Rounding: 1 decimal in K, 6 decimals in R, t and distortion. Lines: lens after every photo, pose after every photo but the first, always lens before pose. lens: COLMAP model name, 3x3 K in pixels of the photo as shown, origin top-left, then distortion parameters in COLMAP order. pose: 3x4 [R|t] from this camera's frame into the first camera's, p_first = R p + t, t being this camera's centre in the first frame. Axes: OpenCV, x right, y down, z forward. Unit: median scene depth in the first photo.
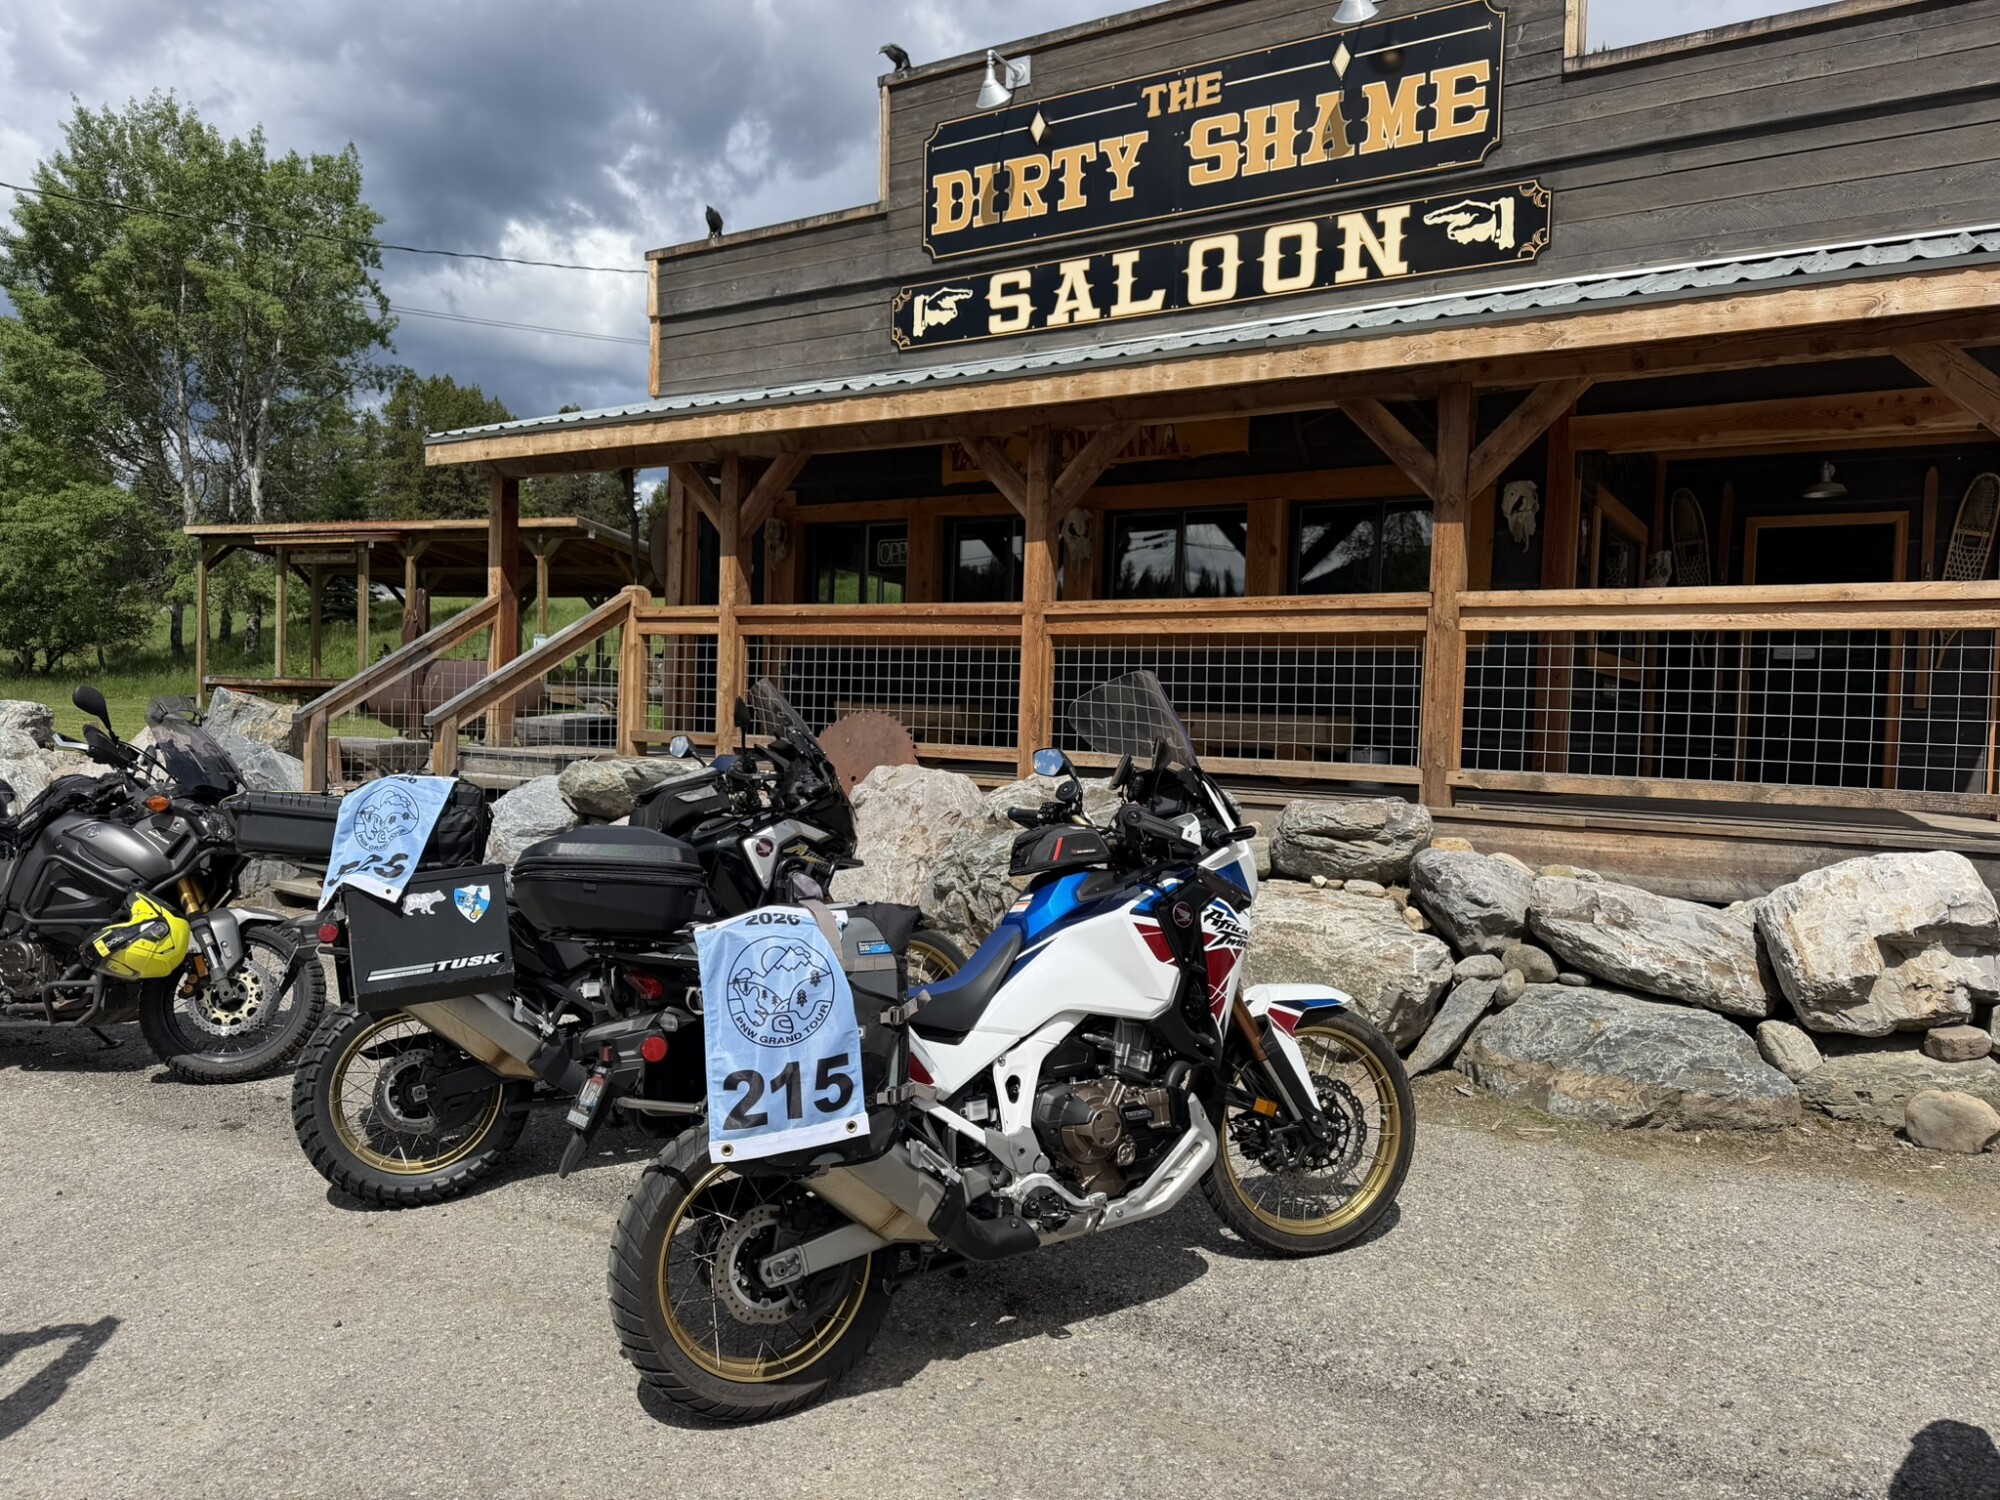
lens RADIAL K [[1394.7, 0, 1000.0], [0, 1394.7, 750.0], [0, 0, 1]] dist [0.186831, -0.416071]
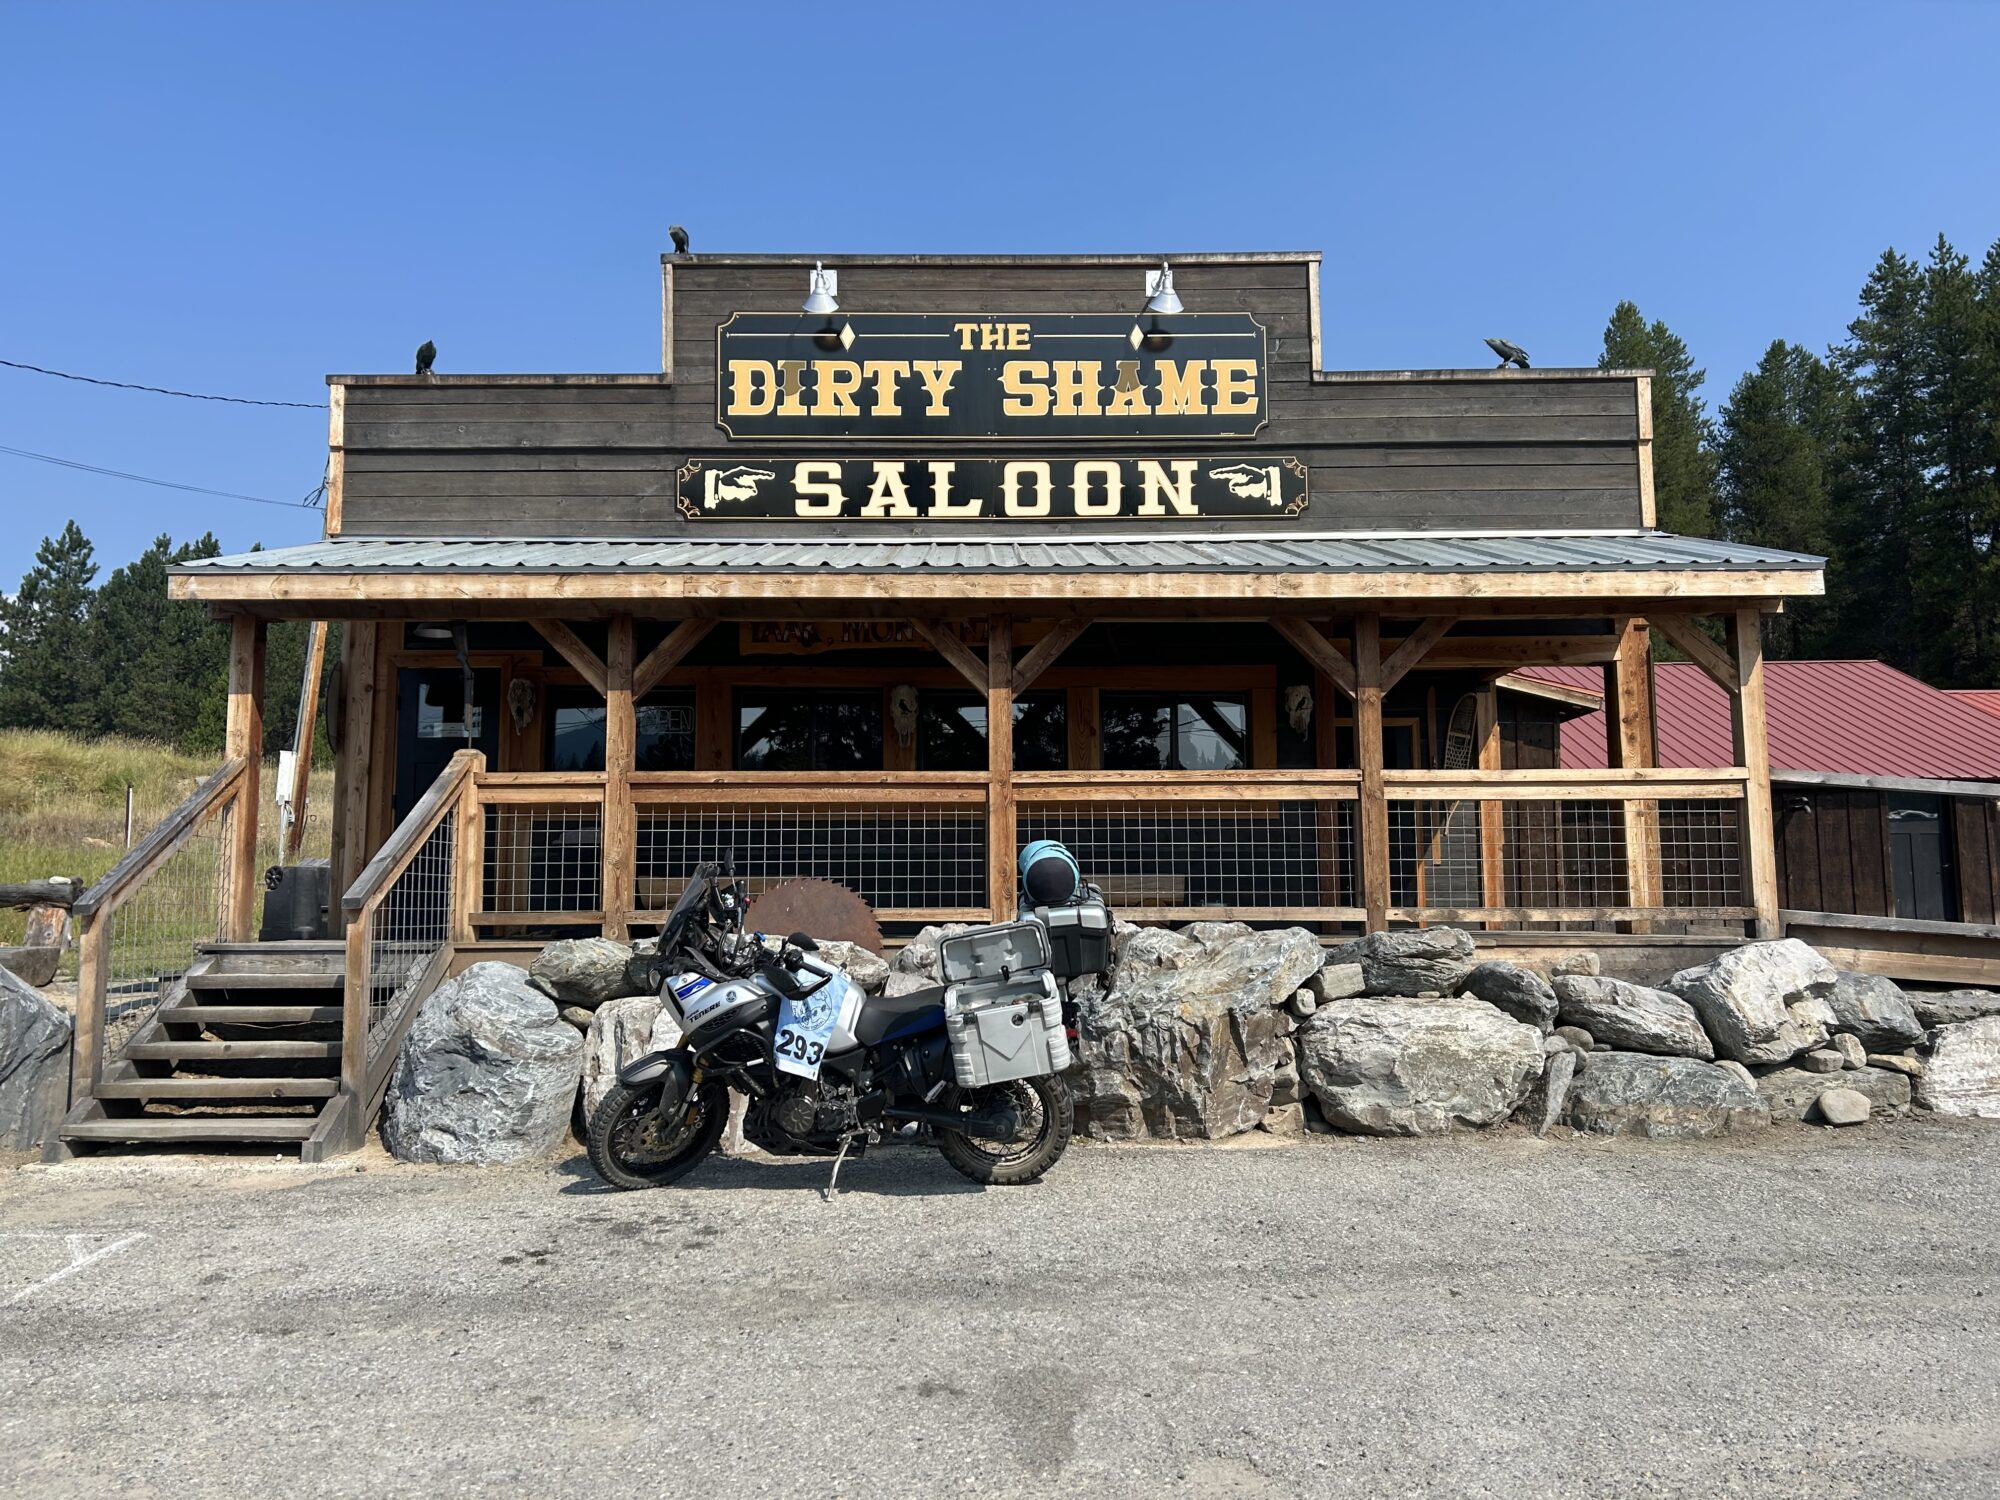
lens RADIAL K [[1500.8, 0, 989.1], [0, 1500.8, 750.8], [0, 0, 1]] dist [0.133937, -0.281387]
pose [[0.841724, 0.023366, 0.539403, -0.523804], [0.045809, 0.992370, -0.114471, 0.009285], [-0.537962, 0.121062, 0.834231, 0.027162]]
